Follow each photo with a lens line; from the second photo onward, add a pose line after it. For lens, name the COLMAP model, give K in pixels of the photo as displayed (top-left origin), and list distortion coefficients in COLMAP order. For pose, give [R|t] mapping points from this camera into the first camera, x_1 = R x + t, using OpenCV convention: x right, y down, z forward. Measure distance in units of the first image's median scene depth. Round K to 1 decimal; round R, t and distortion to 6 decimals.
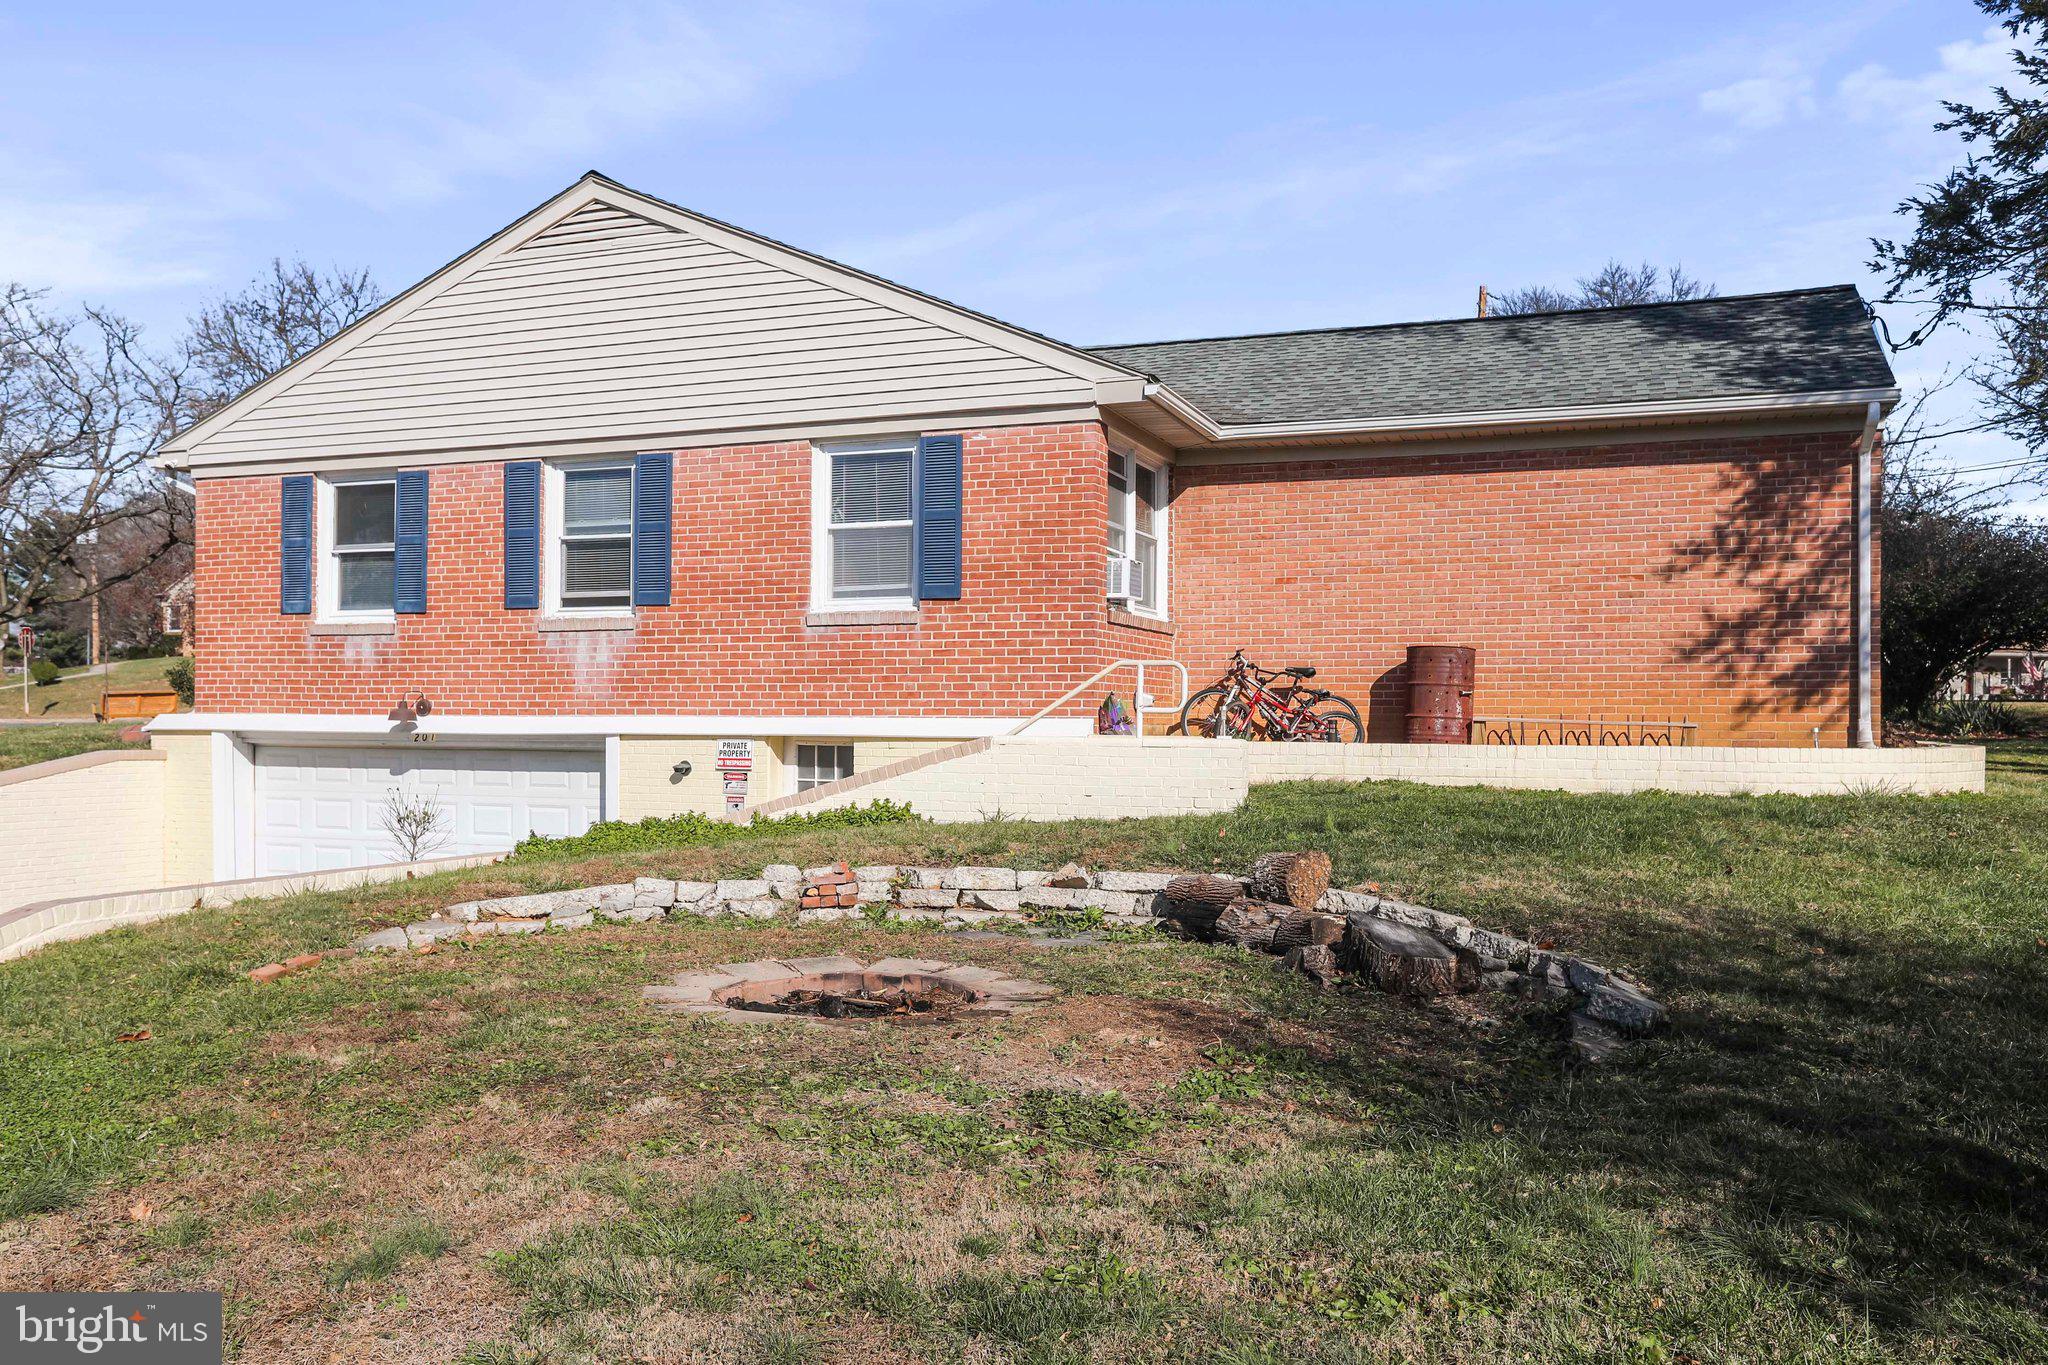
lens RADIAL K [[1607.9, 0, 1024.6], [0, 1607.9, 691.4], [0, 0, 1]] dist [-0.000219, 0.001330]
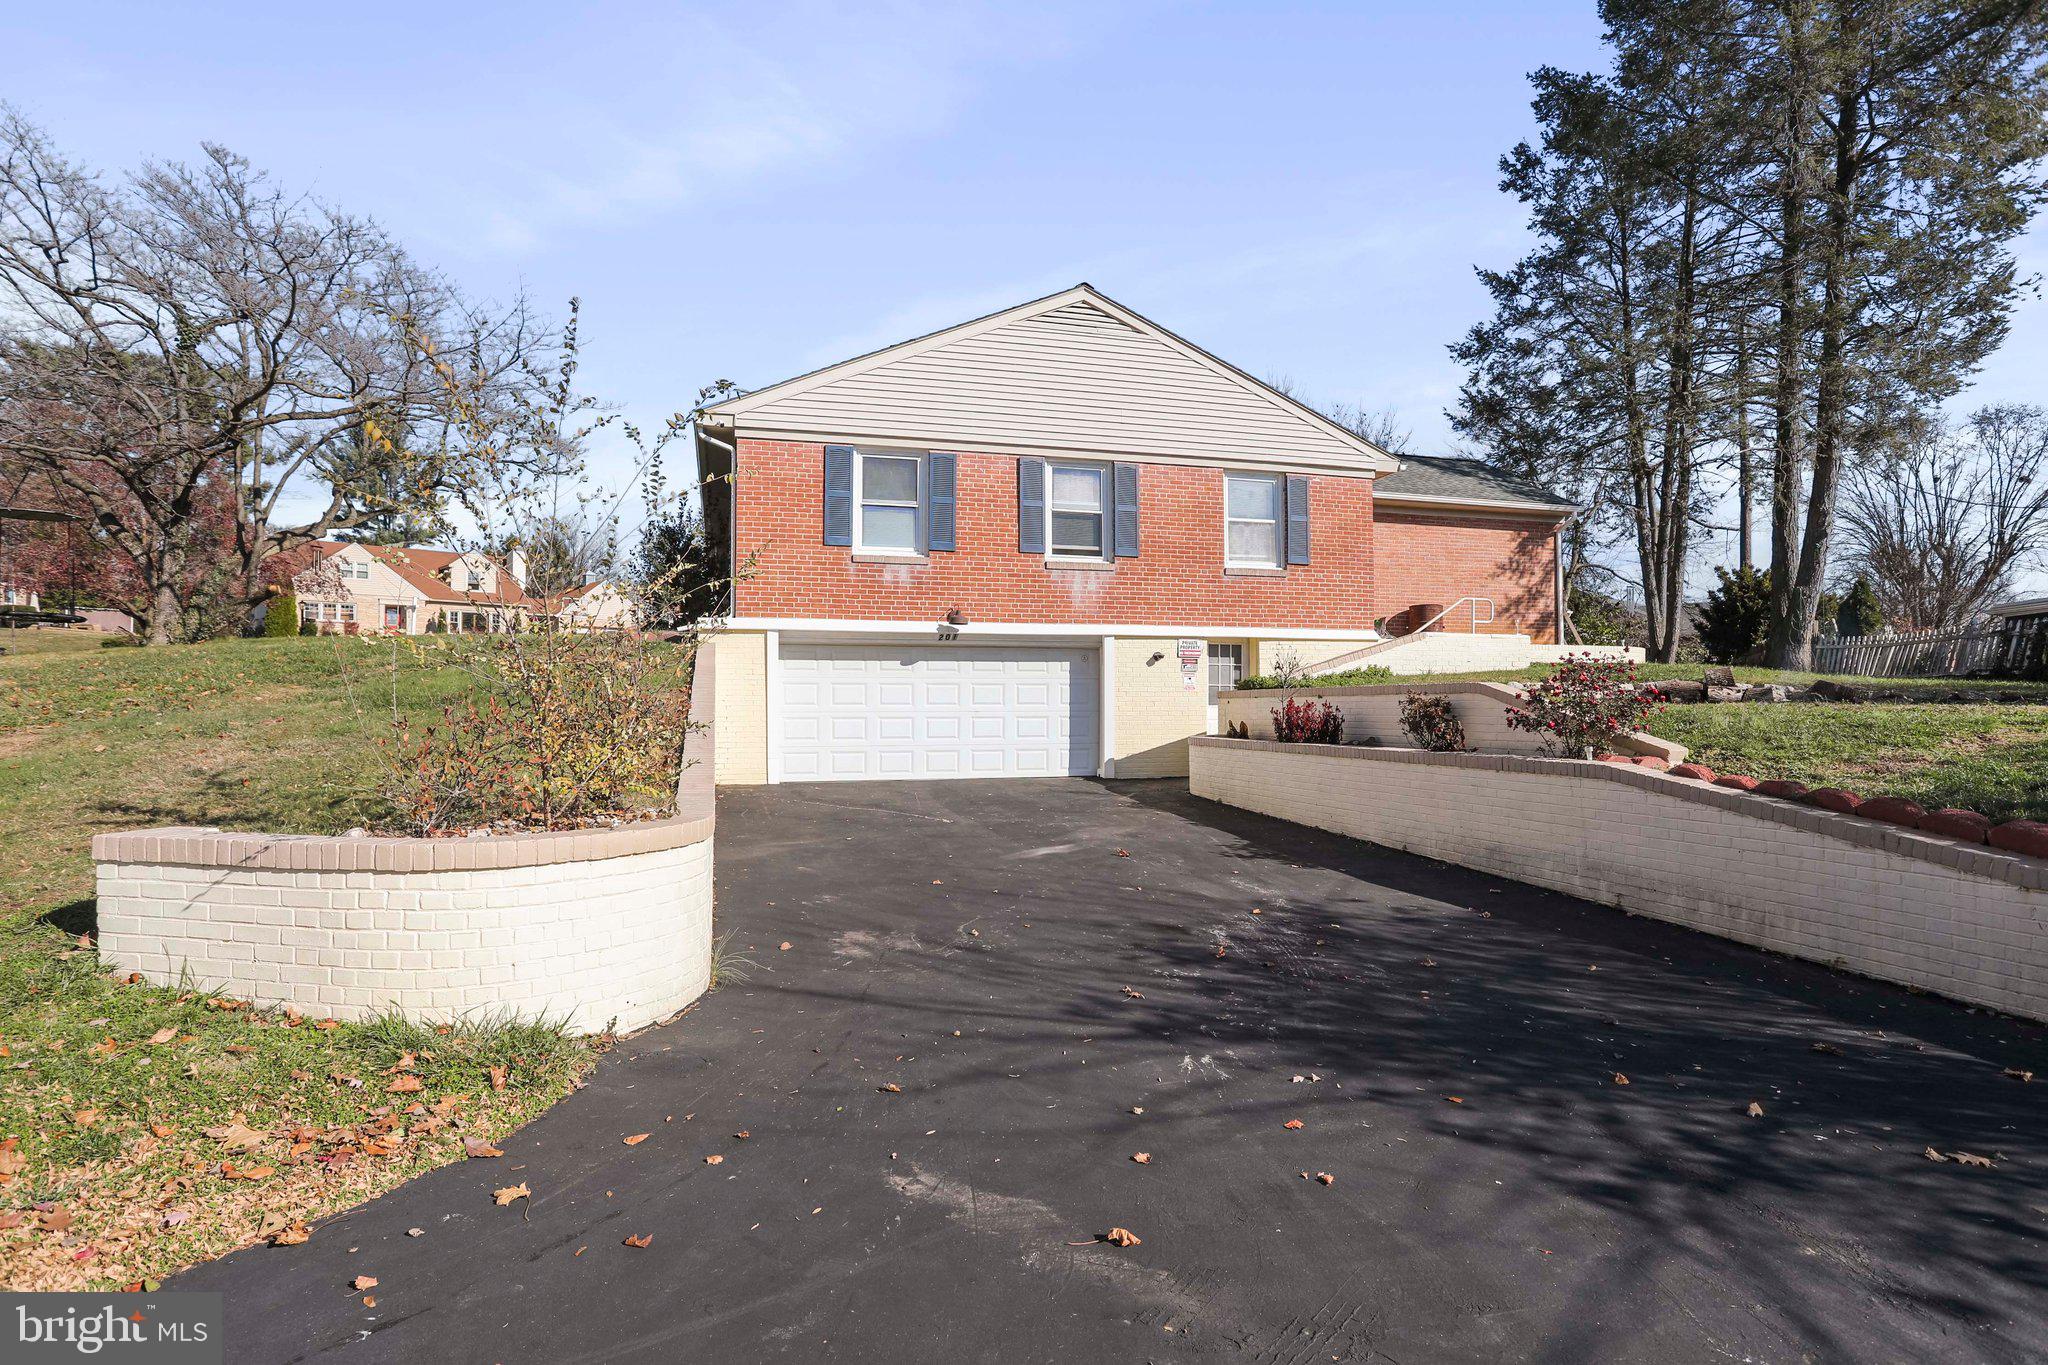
lens RADIAL K [[1086.8, 0, 1024.6], [0, 1086.8, 674.5], [0, 0, 1]] dist [-0.052338, 0.006345]
pose [[0.798151, 0.010962, 0.602357, -0.972176], [-0.004753, 0.999918, -0.011899, 0.078780], [-0.602438, 0.006634, 0.798138, 0.187564]]
